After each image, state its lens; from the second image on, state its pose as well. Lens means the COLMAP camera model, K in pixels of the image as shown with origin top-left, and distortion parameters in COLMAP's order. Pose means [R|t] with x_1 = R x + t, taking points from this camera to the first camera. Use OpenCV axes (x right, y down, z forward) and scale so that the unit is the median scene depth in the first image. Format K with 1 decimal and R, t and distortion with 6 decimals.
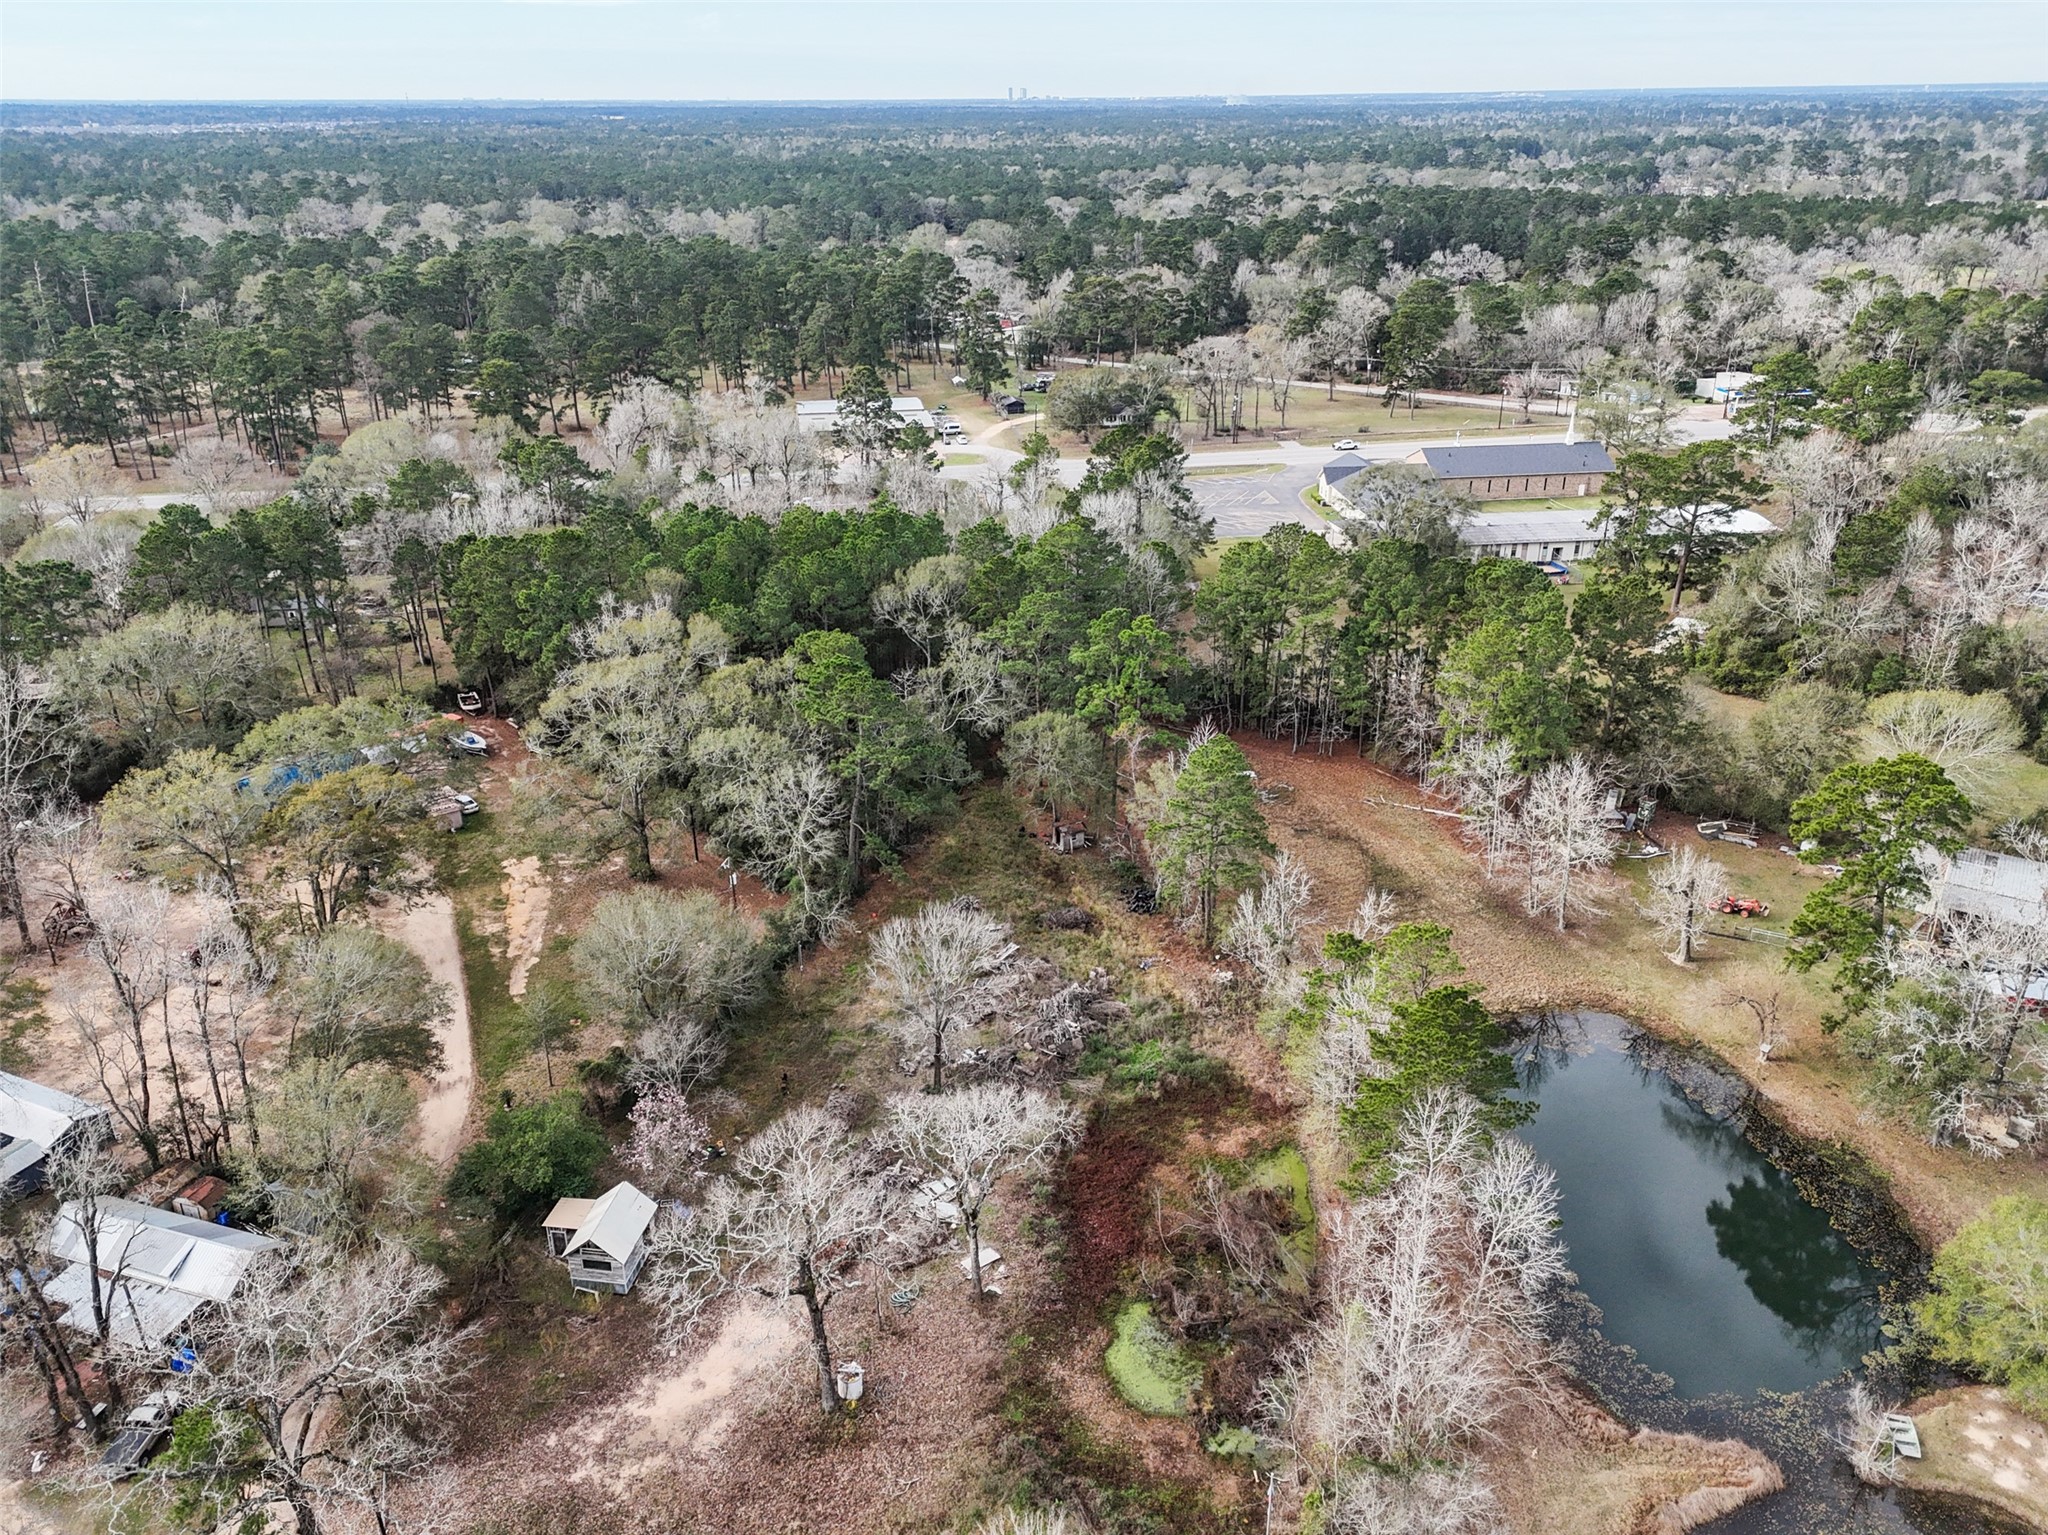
lens RADIAL K [[1497.6, 0, 1030.1], [0, 1497.6, 759.6], [0, 0, 1]] dist [0.076890, -0.065462]
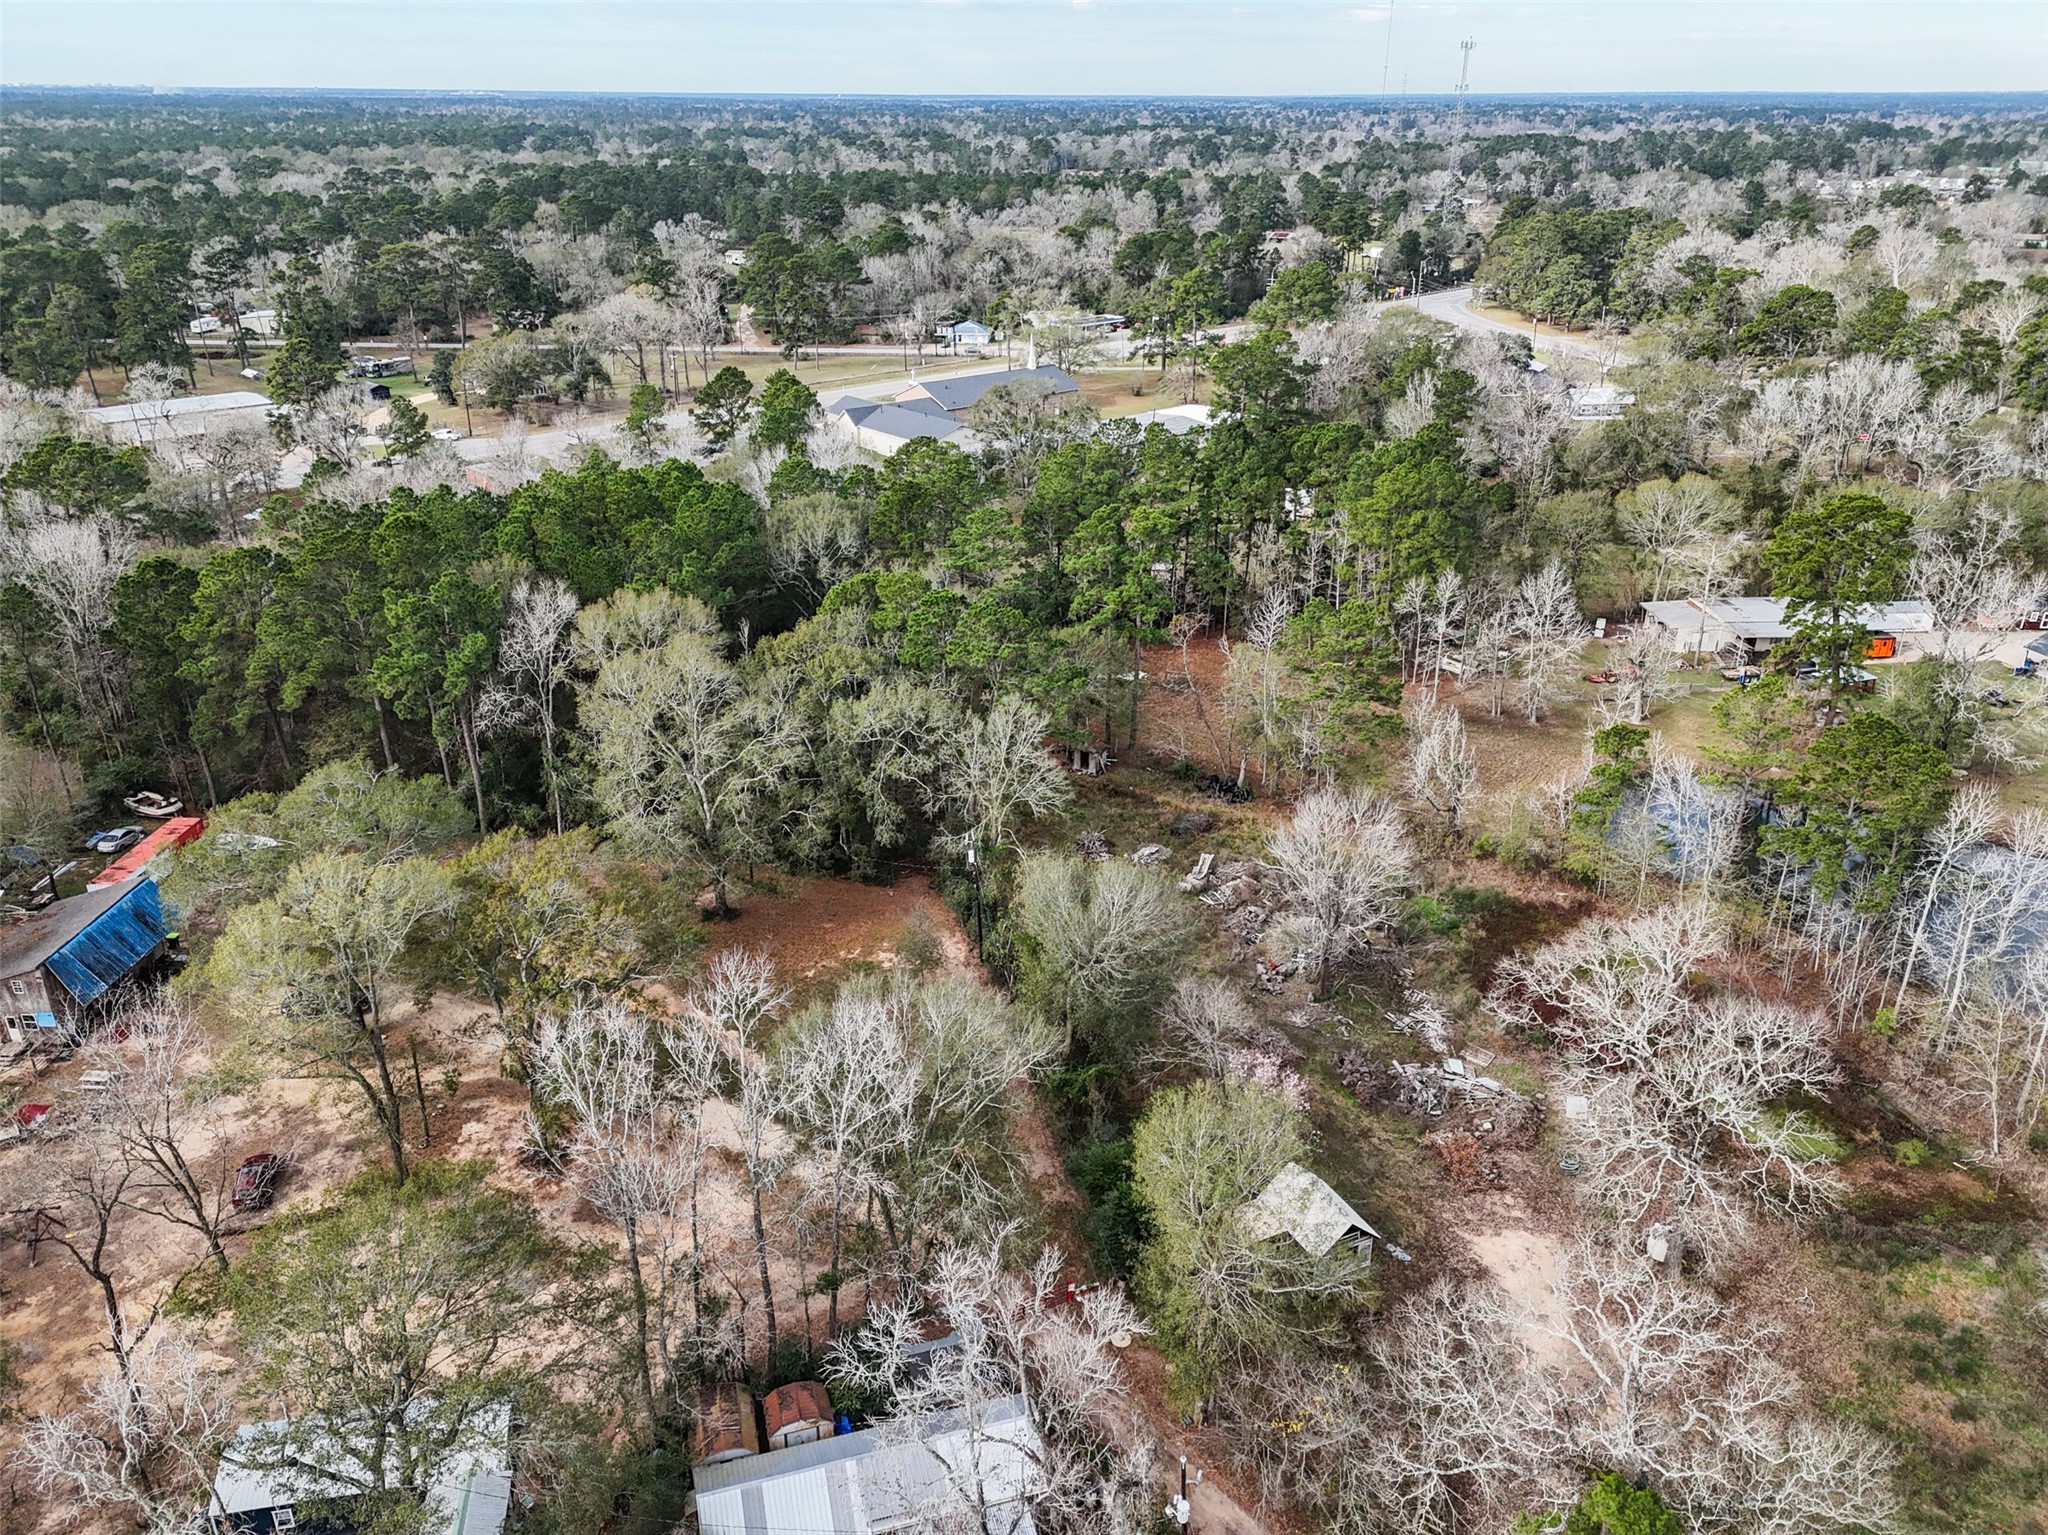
lens RADIAL K [[1497.6, 0, 1030.1], [0, 1497.6, 759.6], [0, 0, 1]] dist [0.076890, -0.065462]
pose [[0.818952, -0.222990, 0.528765, -0.133719], [0.223144, 0.972644, 0.064576, -0.004328], [-0.528700, 0.065107, 0.846308, 0.060732]]
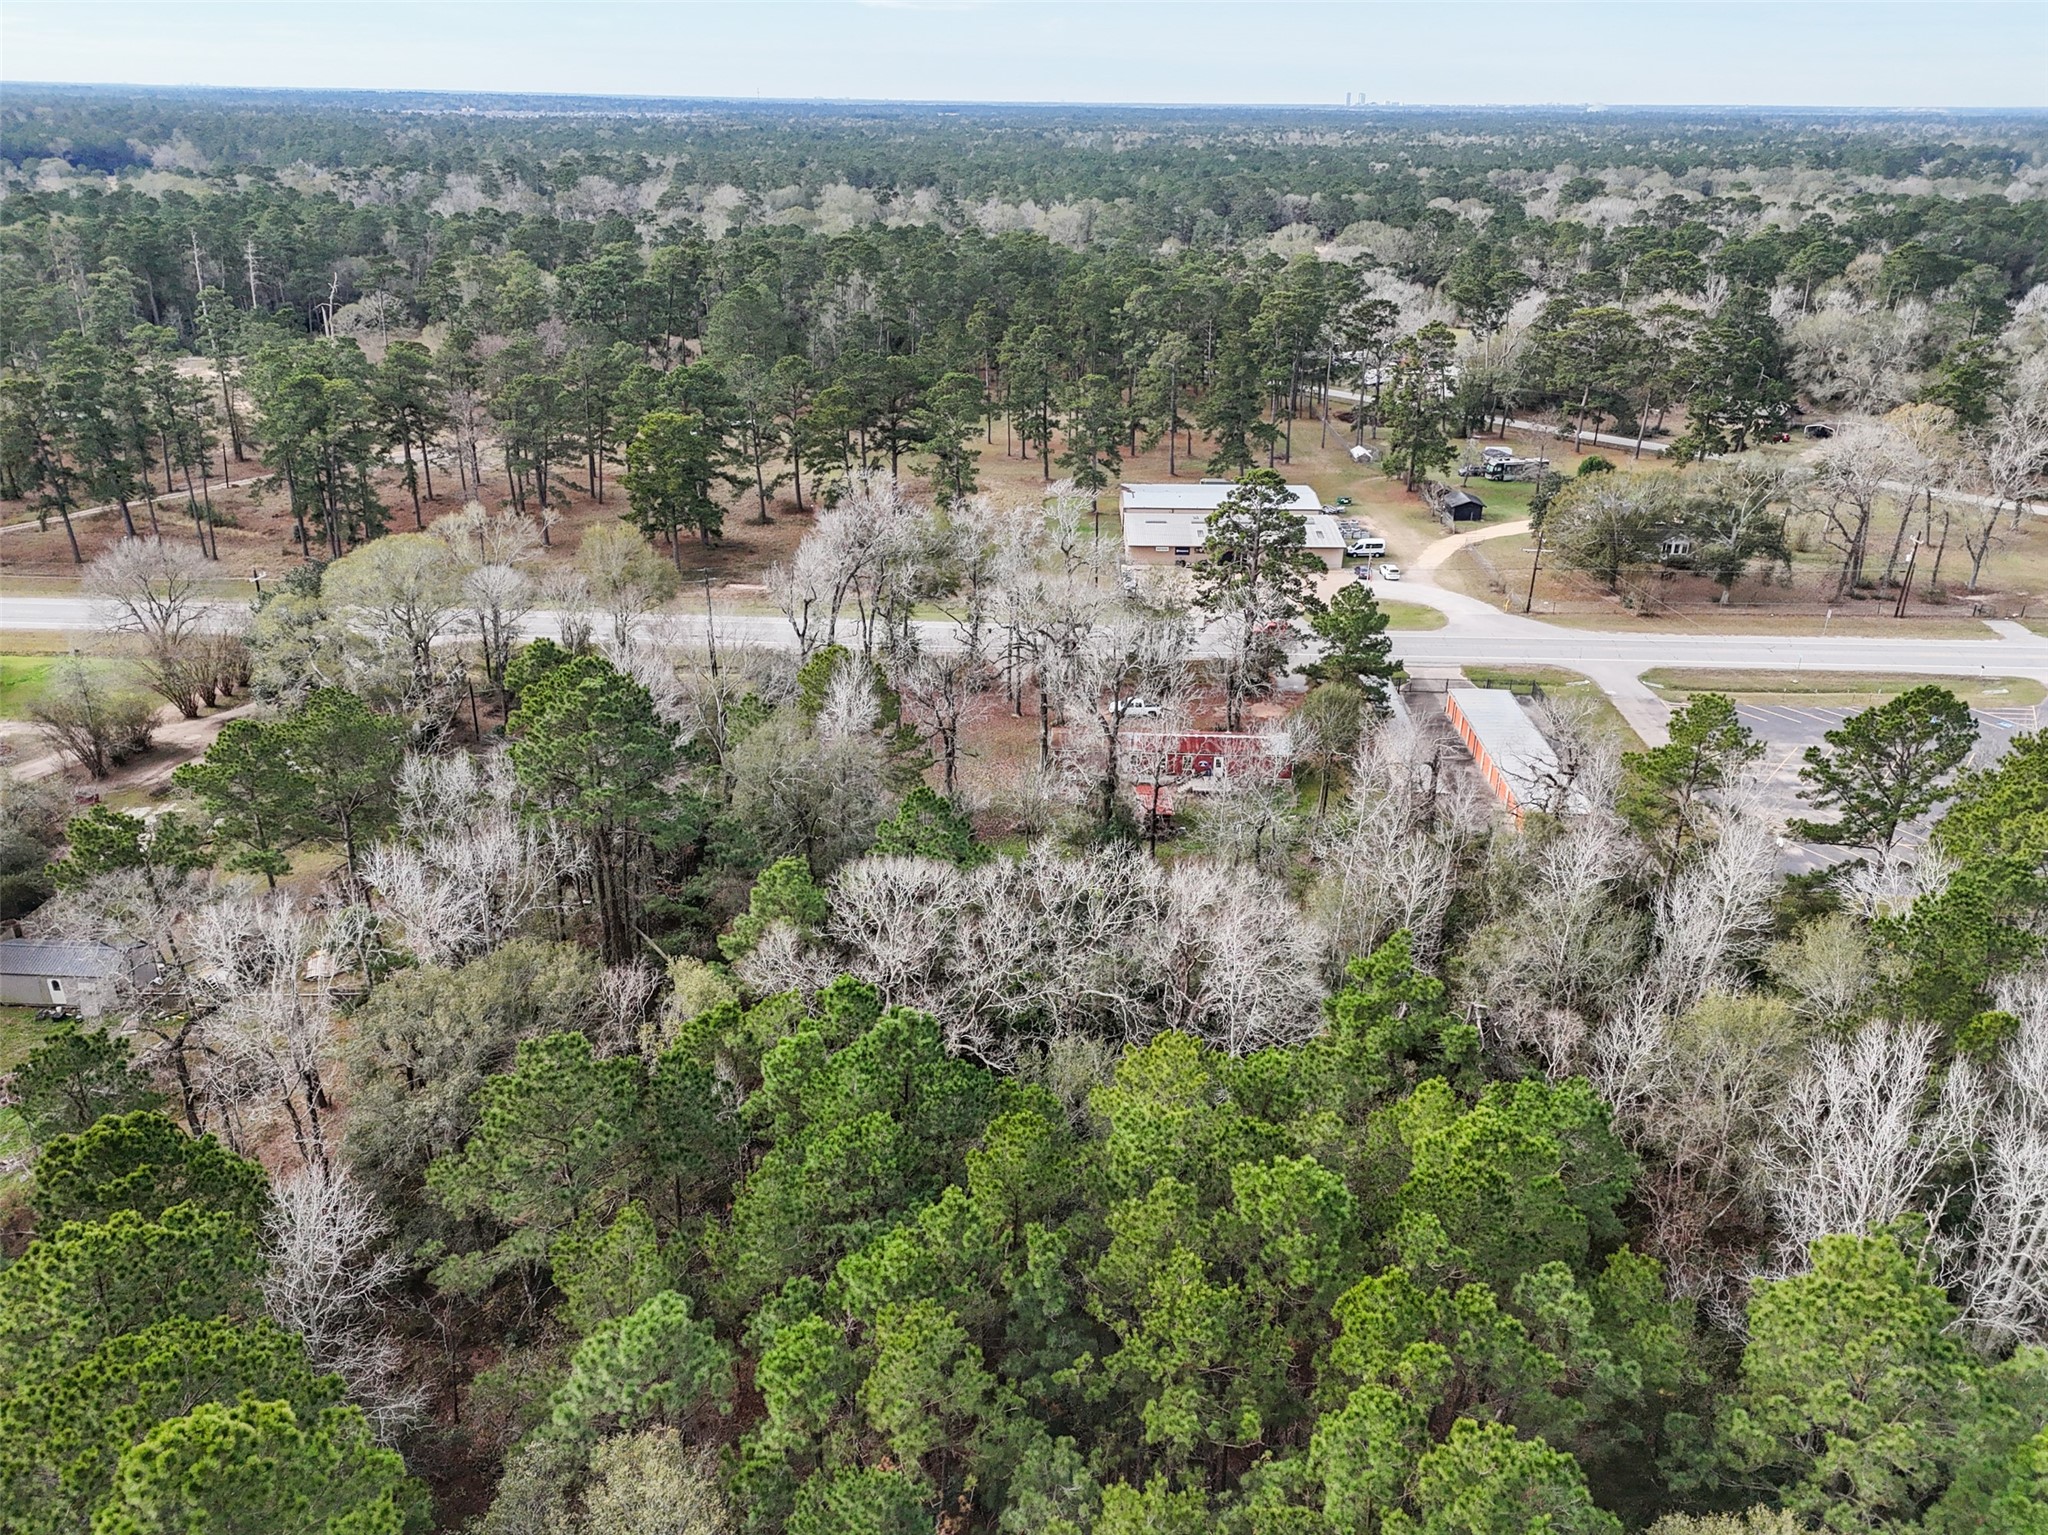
lens RADIAL K [[1497.6, 0, 1030.1], [0, 1497.6, 759.6], [0, 0, 1]] dist [0.076890, -0.065462]
pose [[0.979895, 0.097063, -0.174313, -0.044162], [-0.097506, 0.995217, 0.006040, -0.075203], [0.174066, 0.011078, 0.984672, 0.223680]]
